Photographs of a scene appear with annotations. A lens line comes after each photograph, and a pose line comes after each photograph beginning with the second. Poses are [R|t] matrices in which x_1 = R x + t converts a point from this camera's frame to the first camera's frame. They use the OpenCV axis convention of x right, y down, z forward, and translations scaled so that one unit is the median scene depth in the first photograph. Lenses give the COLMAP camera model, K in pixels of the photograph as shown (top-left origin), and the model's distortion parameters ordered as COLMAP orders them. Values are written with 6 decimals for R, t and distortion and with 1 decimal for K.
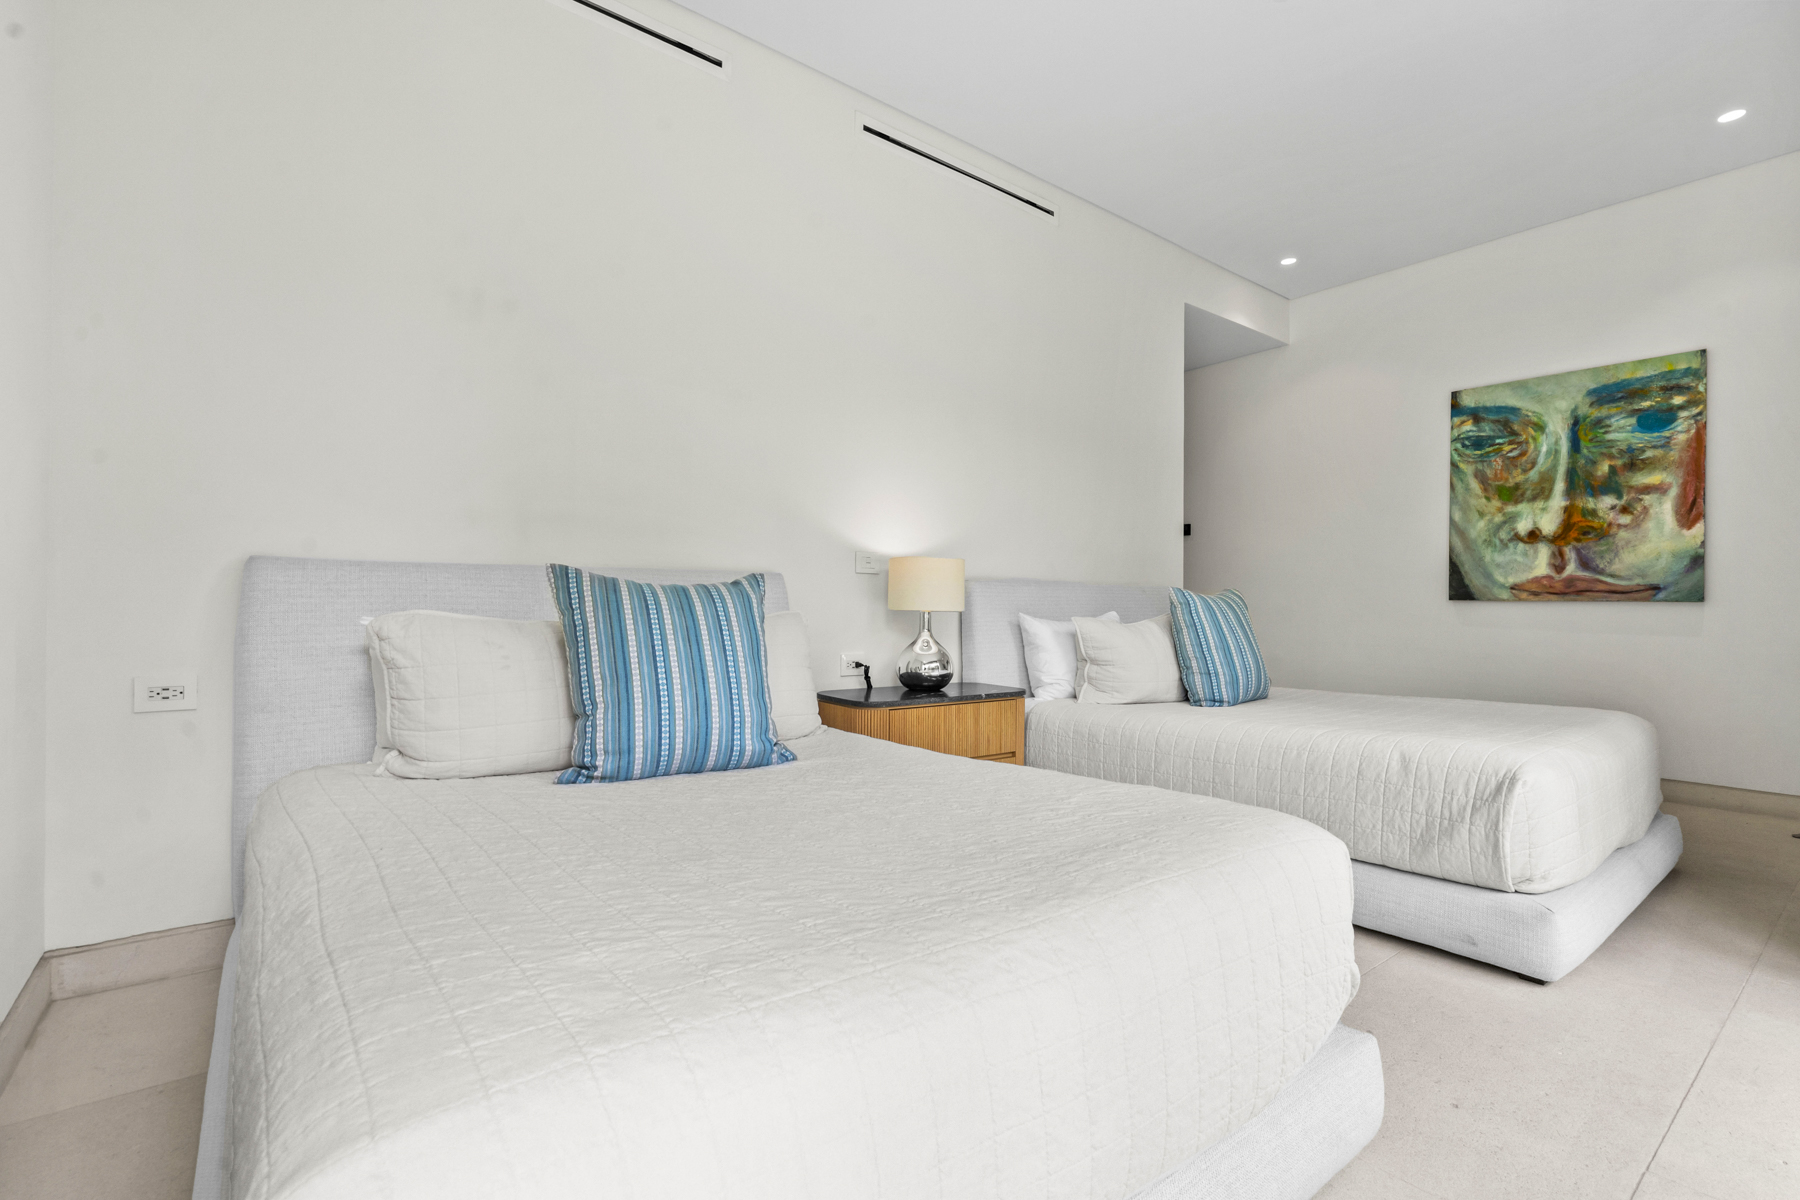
lens RADIAL K [[818.4, 0, 903.3], [0, 818.4, 592.8], [0, 0, 1]] dist [-0.001113, 0.000077]
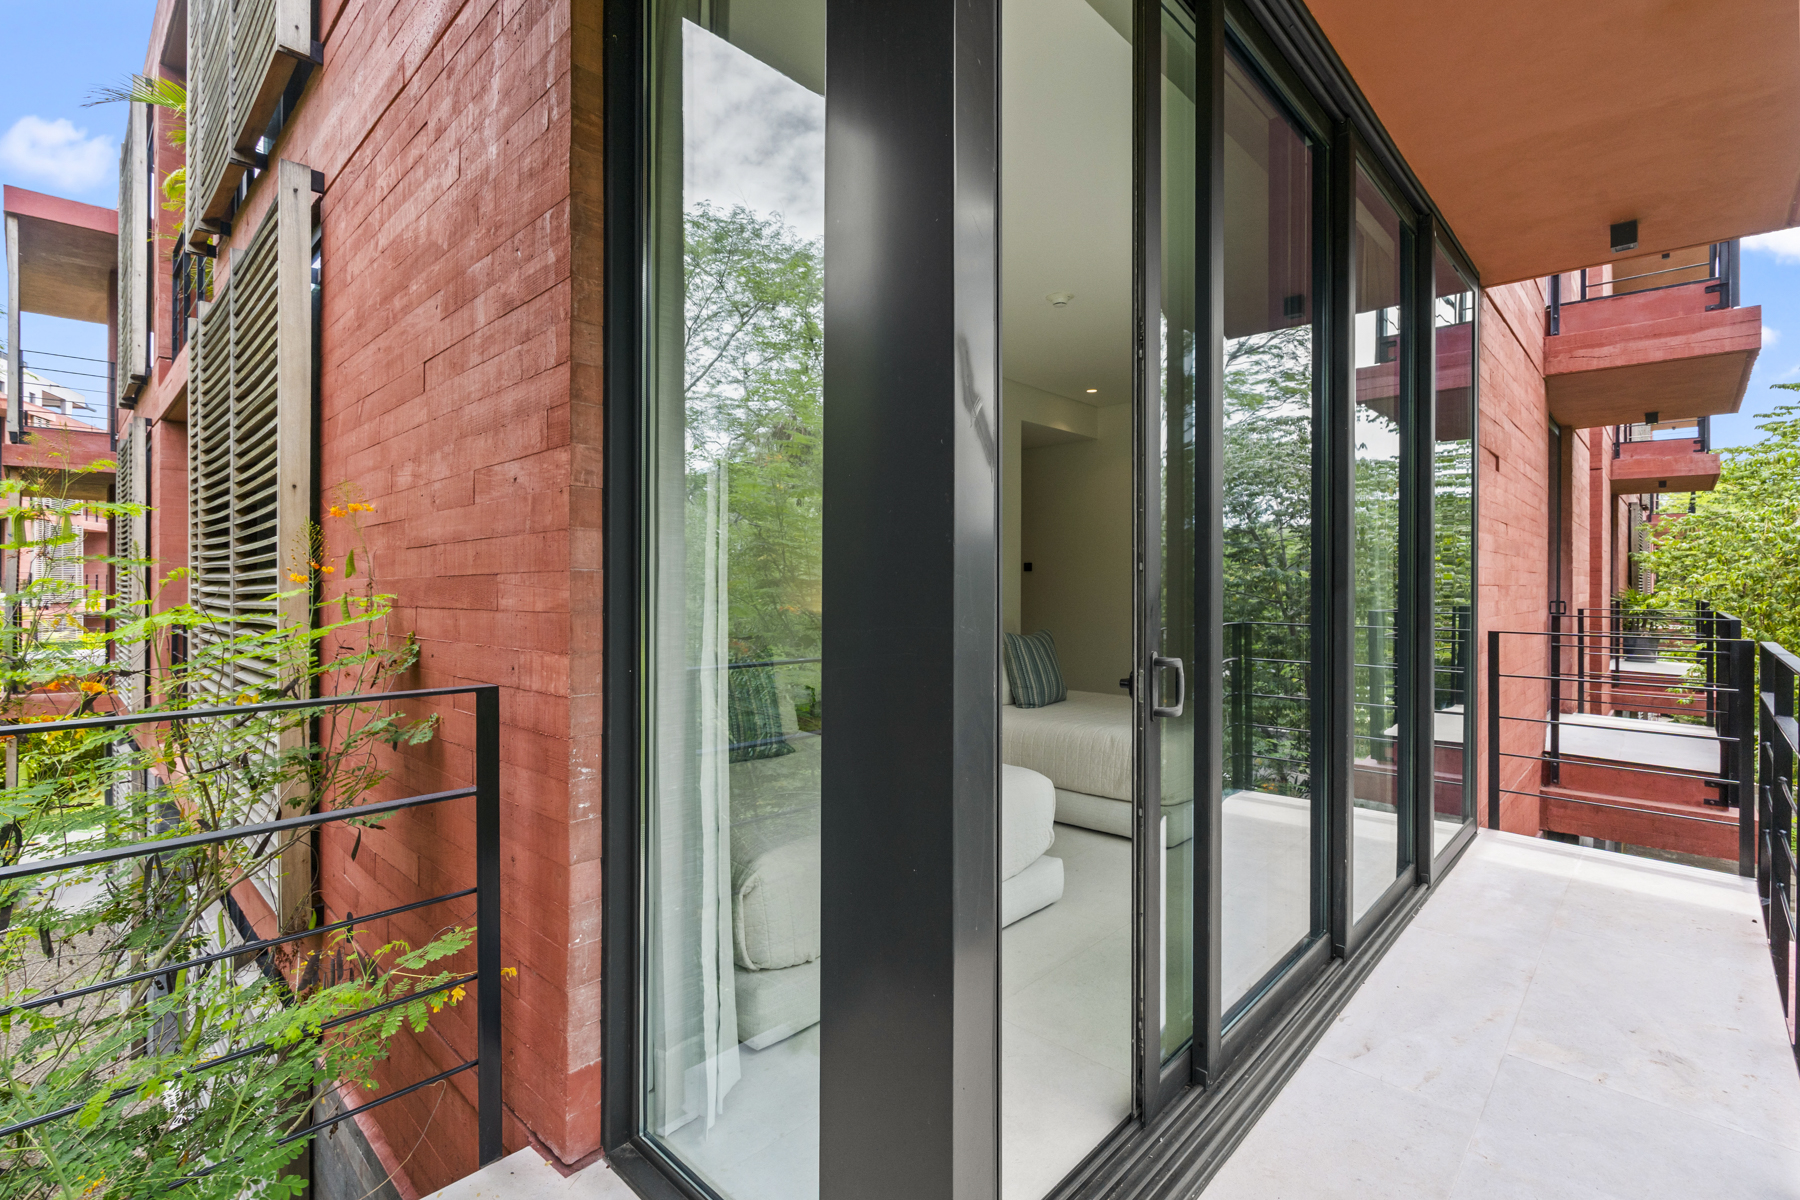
lens RADIAL K [[818.4, 0, 903.3], [0, 818.4, 592.8], [0, 0, 1]] dist [-0.001113, 0.000077]
pose [[0.988763, -0.007350, 0.149312, -0.104332], [0.003308, 0.999622, 0.027301, -0.131545], [-0.149456, -0.026501, 0.988413, -0.546779]]
